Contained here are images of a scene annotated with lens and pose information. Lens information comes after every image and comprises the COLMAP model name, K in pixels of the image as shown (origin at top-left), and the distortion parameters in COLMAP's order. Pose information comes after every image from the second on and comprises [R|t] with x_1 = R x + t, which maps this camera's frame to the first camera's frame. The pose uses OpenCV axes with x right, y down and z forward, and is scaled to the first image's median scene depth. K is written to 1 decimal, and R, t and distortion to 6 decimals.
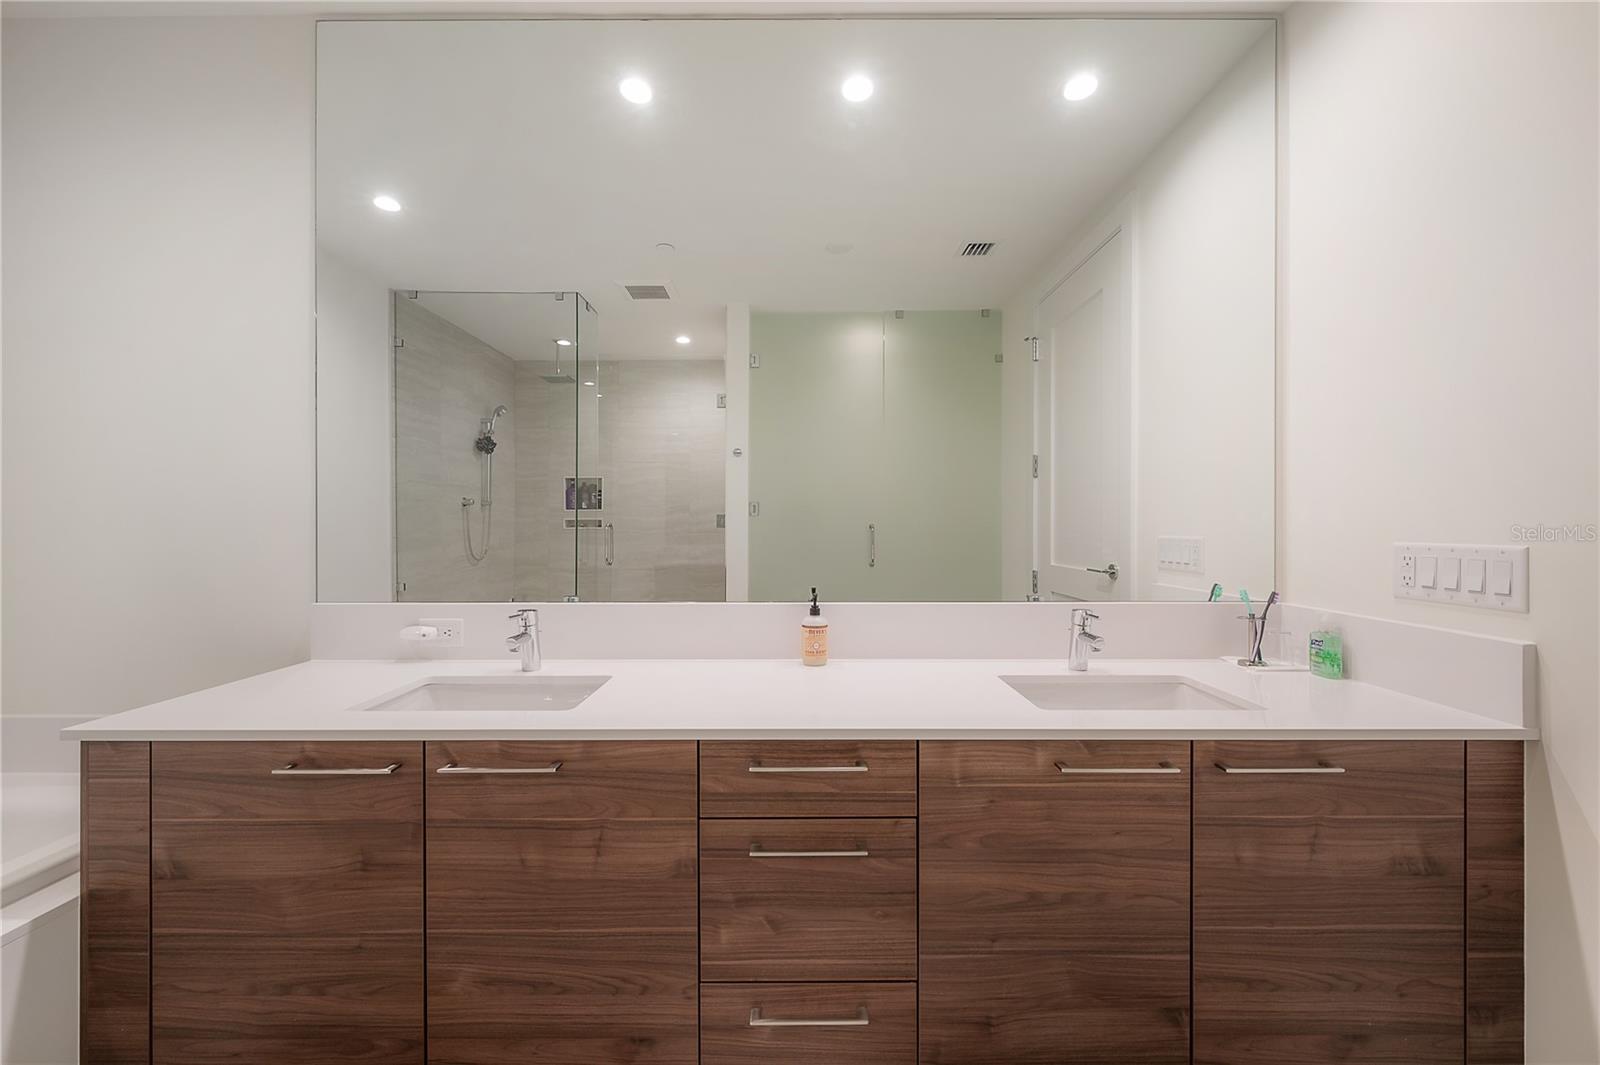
lens RADIAL K [[632.3, 0, 800.0], [0, 632.3, 531.9], [0, 0, 1]] dist [-0.005131, 0.001179]
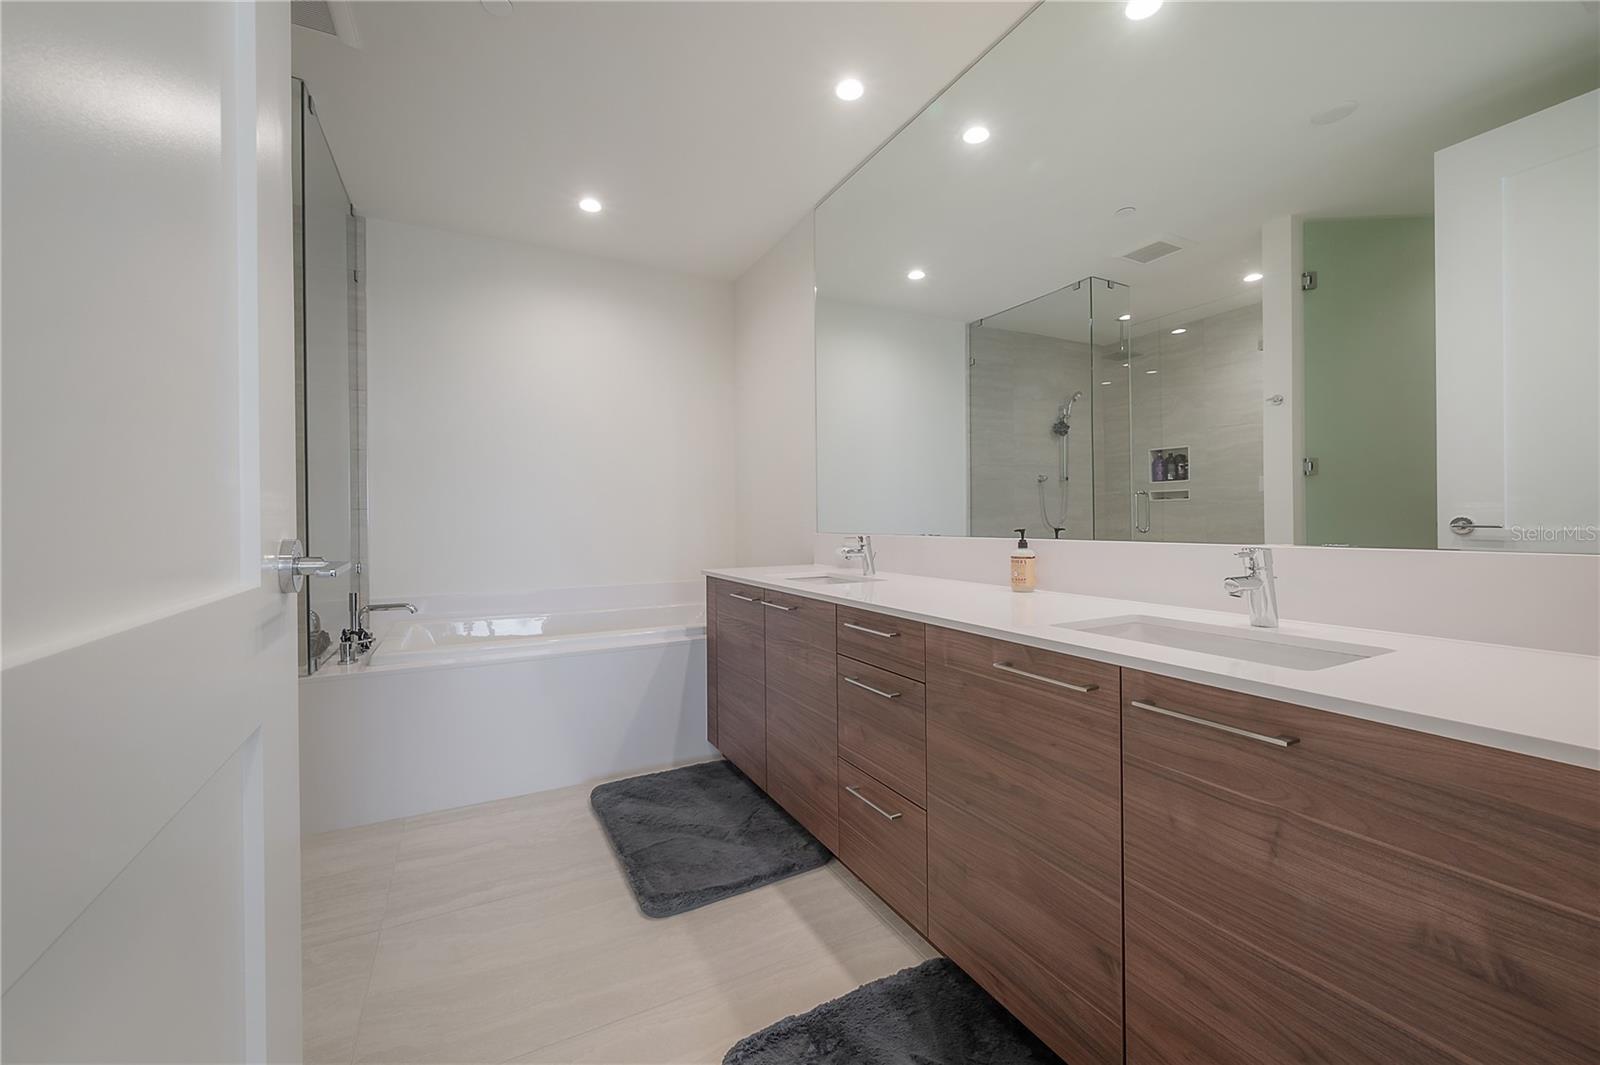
lens RADIAL K [[632.3, 0, 795.8], [0, 632.3, 526.1], [0, 0, 1]] dist [-0.005131, 0.001179]
pose [[0.460234, 0.003949, -0.887789, 1.209059], [0.004225, 0.999969, 0.006639, 0.120297], [0.887788, -0.006806, 0.460203, 0.172730]]
